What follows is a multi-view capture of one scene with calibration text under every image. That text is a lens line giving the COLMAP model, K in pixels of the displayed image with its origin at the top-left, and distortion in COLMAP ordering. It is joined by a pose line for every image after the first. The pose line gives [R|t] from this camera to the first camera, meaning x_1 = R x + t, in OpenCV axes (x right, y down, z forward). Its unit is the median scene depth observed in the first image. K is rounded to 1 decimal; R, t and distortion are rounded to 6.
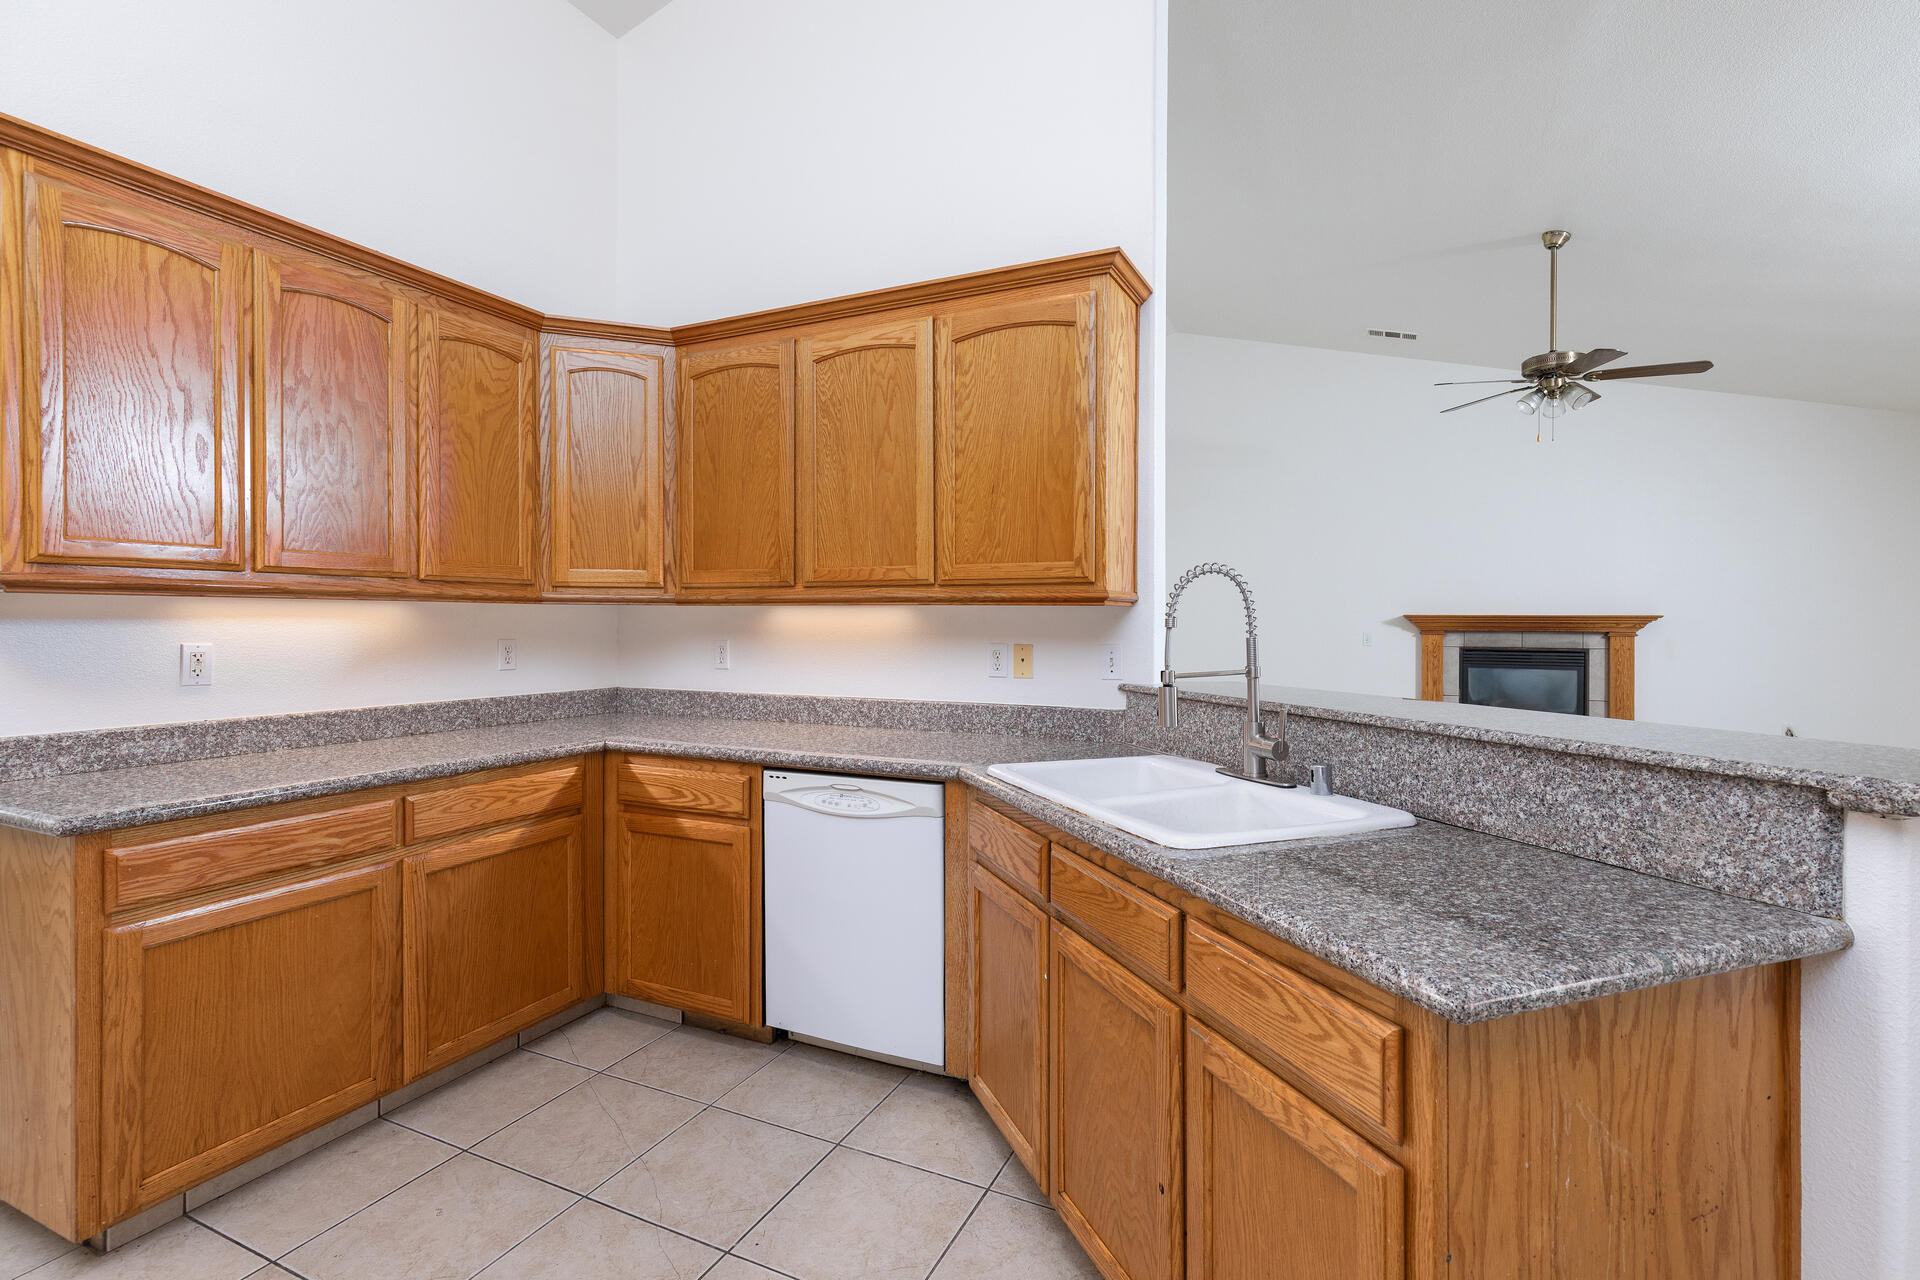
lens RADIAL K [[874.5, 0, 973.8], [0, 874.5, 626.6], [0, 0, 1]] dist [0.005094, 0.000355]
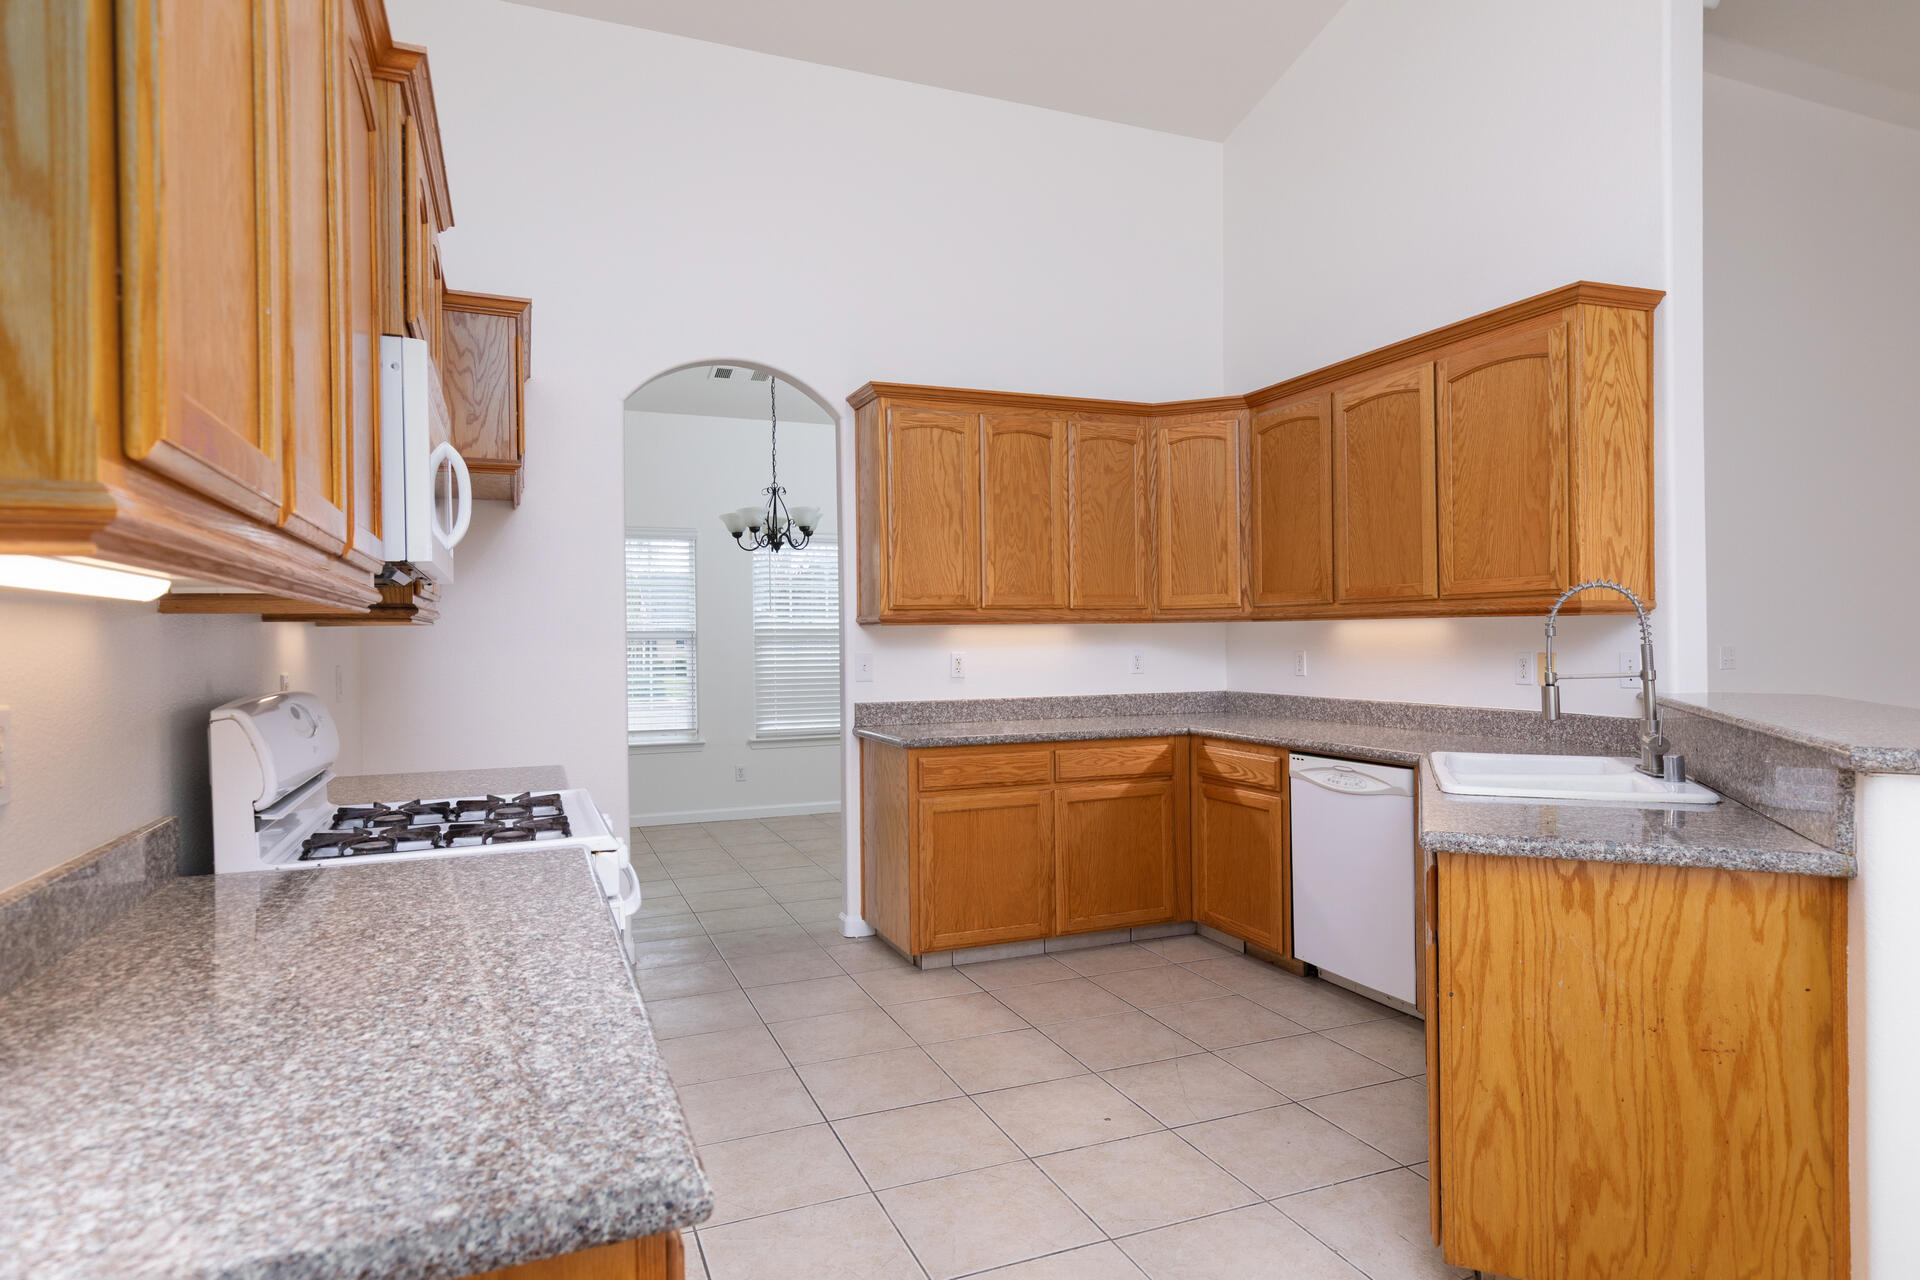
lens RADIAL K [[1084.4, 0, 960.0], [0, 1084.4, 640.0], [0, 0, 1]] dist [-0.000374, -0.000026]
pose [[0.730117, -0.009904, -0.683250, 0.470697], [0.009995, 0.999943, -0.003814, 0.003351], [0.683249, -0.004045, 0.730174, -0.448683]]
